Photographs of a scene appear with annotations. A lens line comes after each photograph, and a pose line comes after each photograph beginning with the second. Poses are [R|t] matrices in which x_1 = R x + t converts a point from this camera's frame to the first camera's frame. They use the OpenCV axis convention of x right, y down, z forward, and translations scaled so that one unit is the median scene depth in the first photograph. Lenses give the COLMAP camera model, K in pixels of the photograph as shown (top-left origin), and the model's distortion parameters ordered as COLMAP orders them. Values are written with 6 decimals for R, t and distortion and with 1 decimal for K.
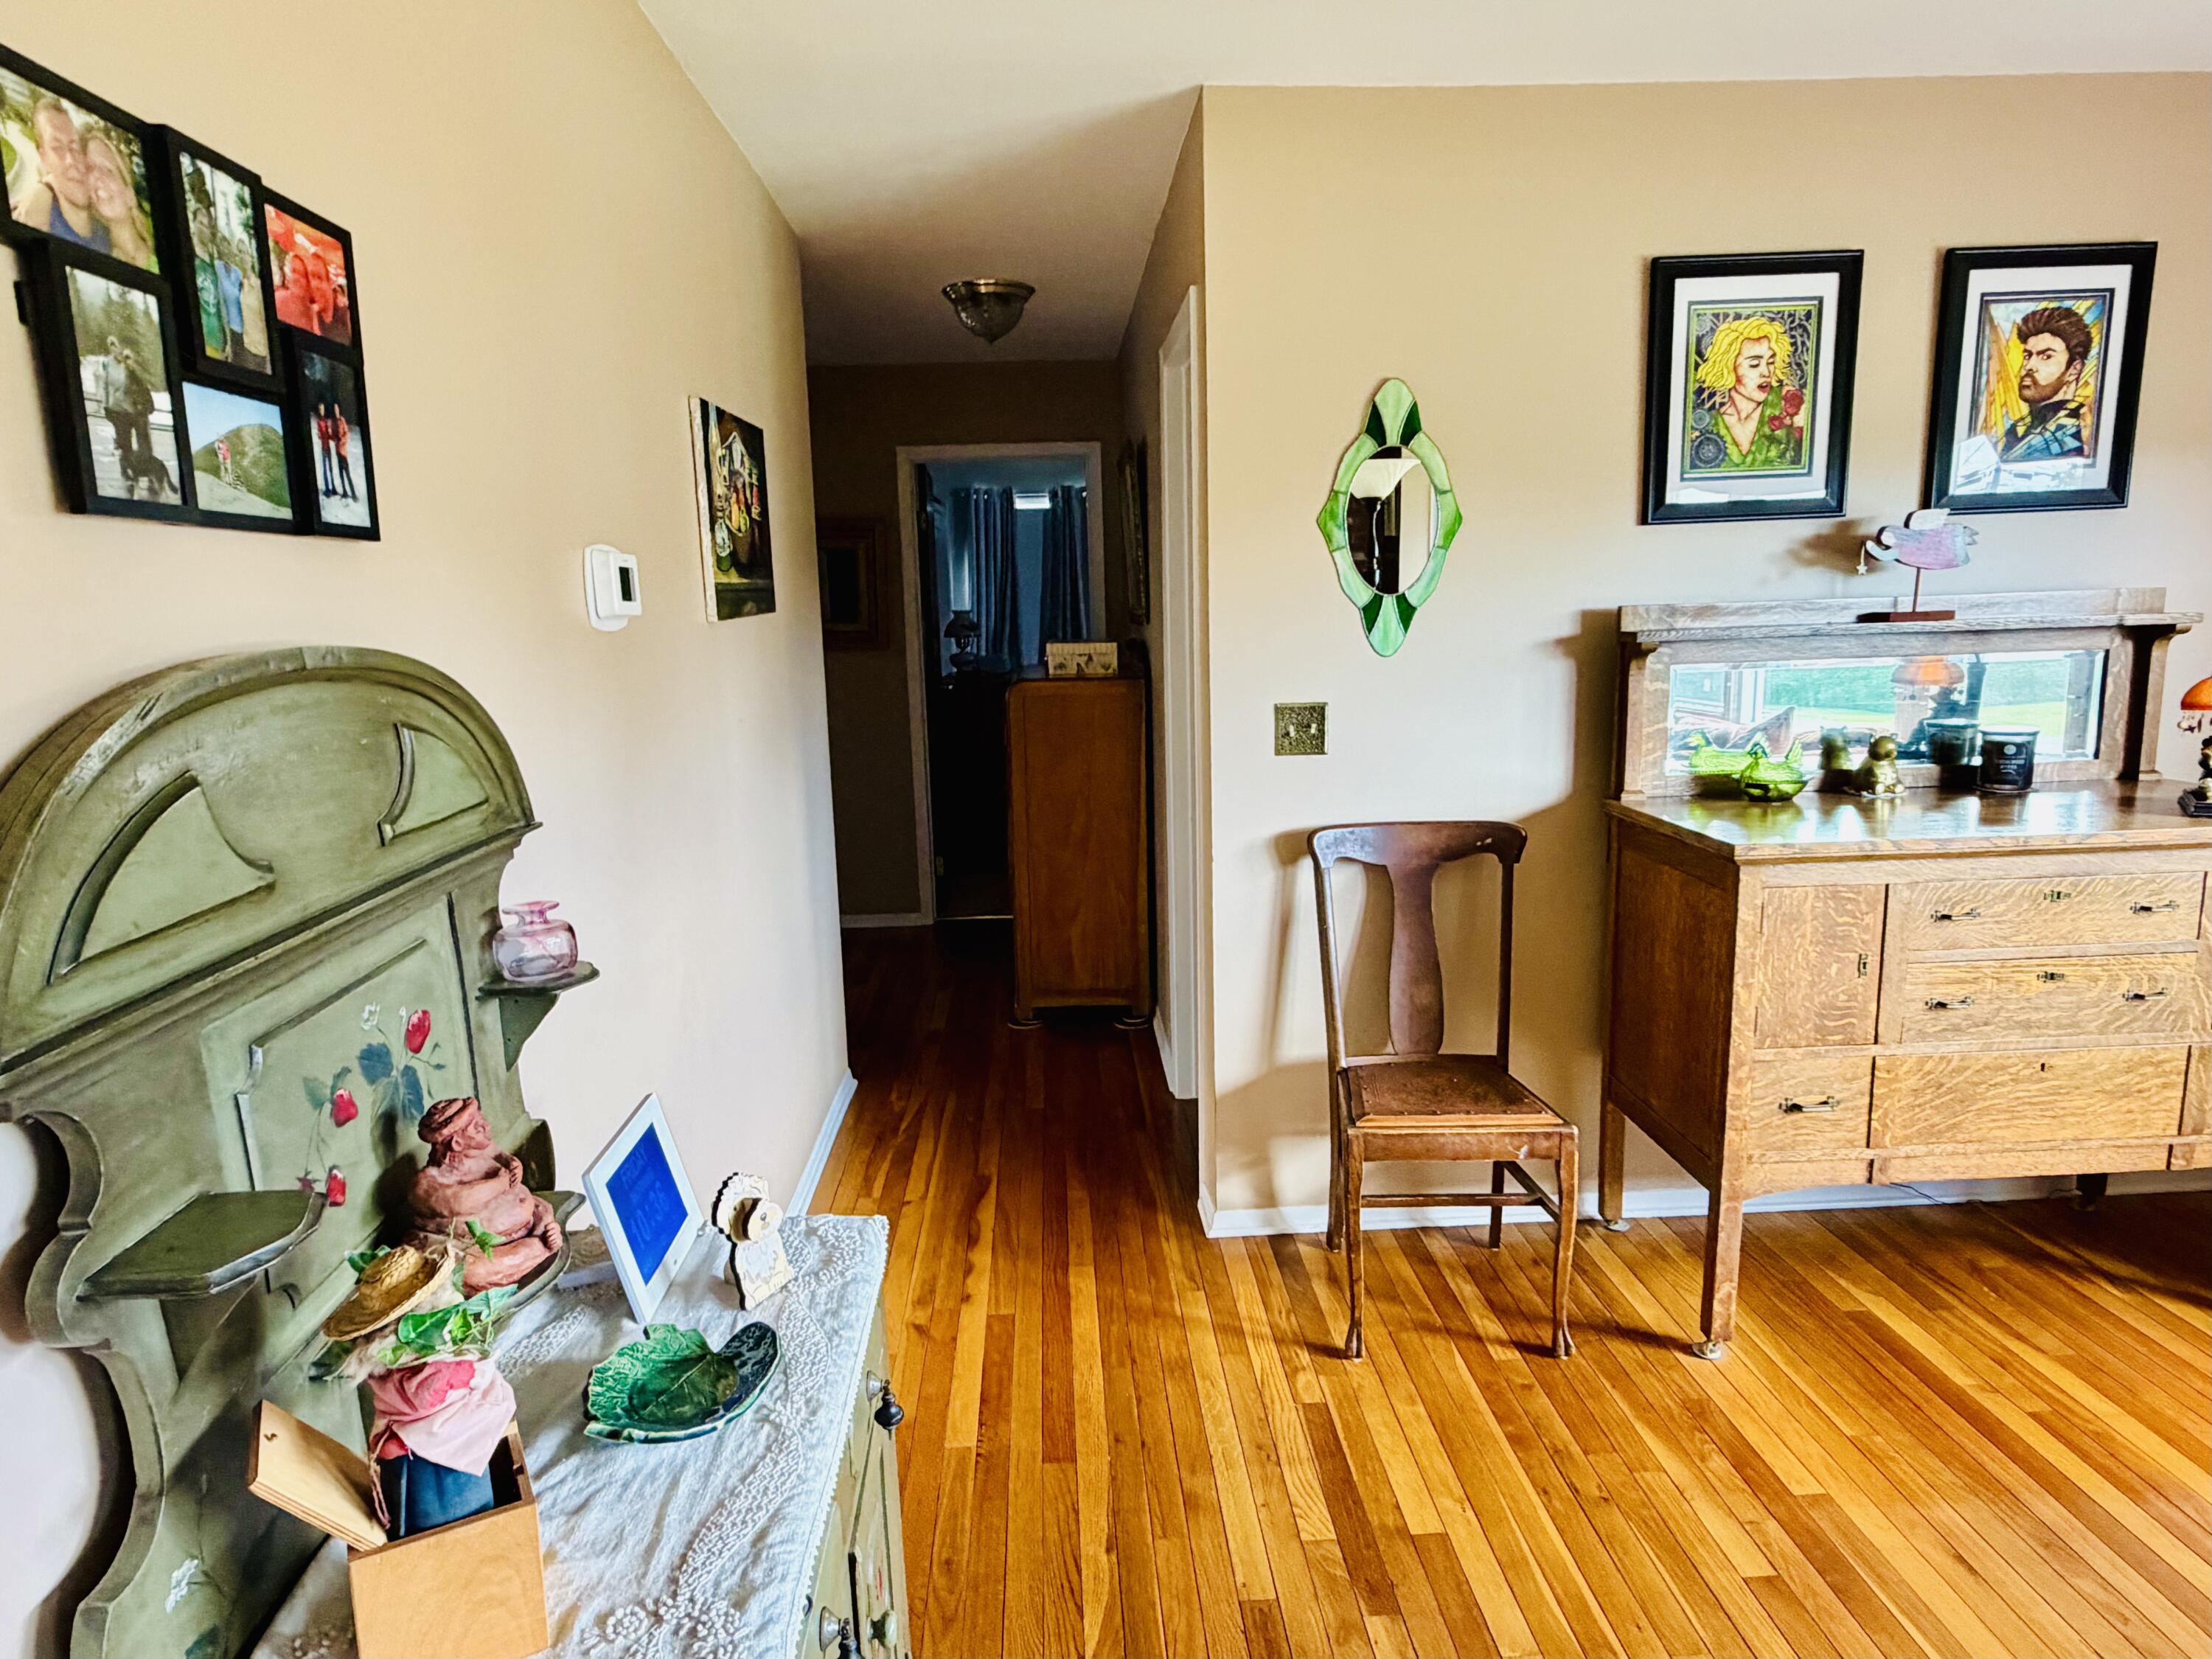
lens RADIAL K [[1309.1, 0, 1099.9], [0, 1309.1, 831.3], [0, 0, 1]] dist [-0.006375, 0.002437]
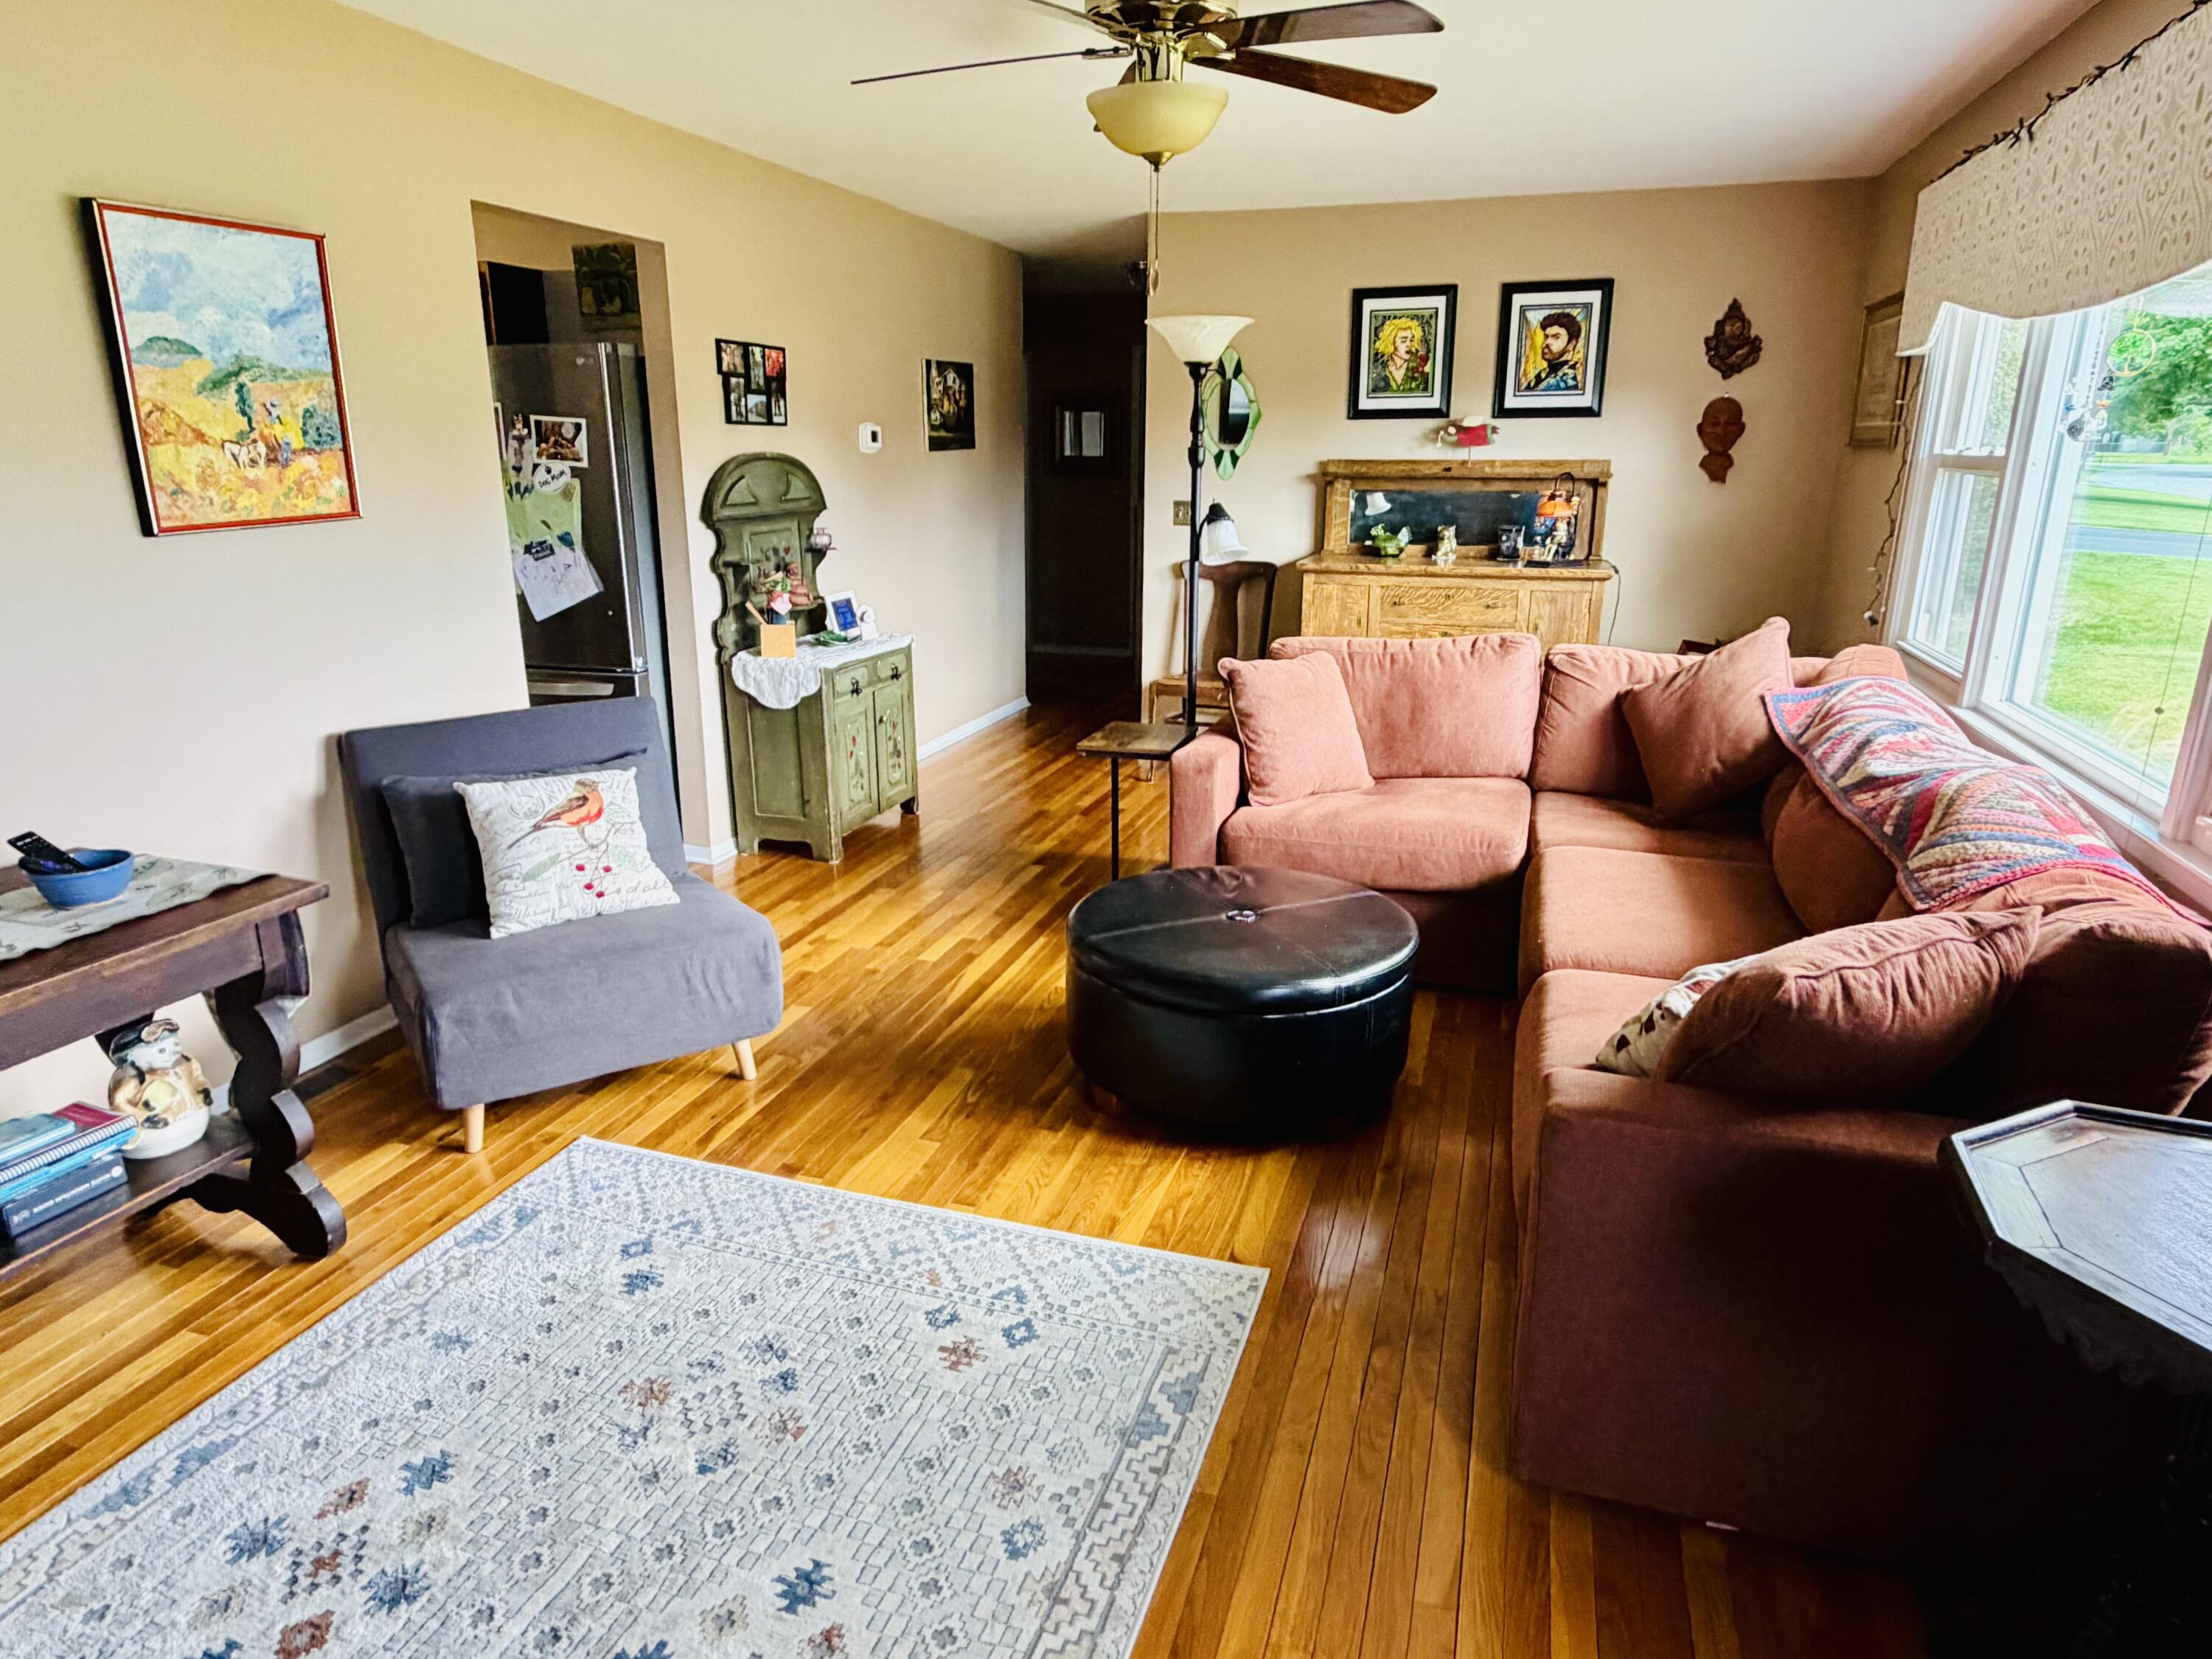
lens RADIAL K [[1309.1, 0, 1090.1], [0, 1309.1, 828.3], [0, 0, 1]] dist [-0.006375, 0.002437]
pose [[0.937158, 0.127780, -0.324666, 0.827240], [-0.091250, 0.987899, 0.125414, 0.190273], [0.336762, -0.087907, 0.937477, -1.188027]]
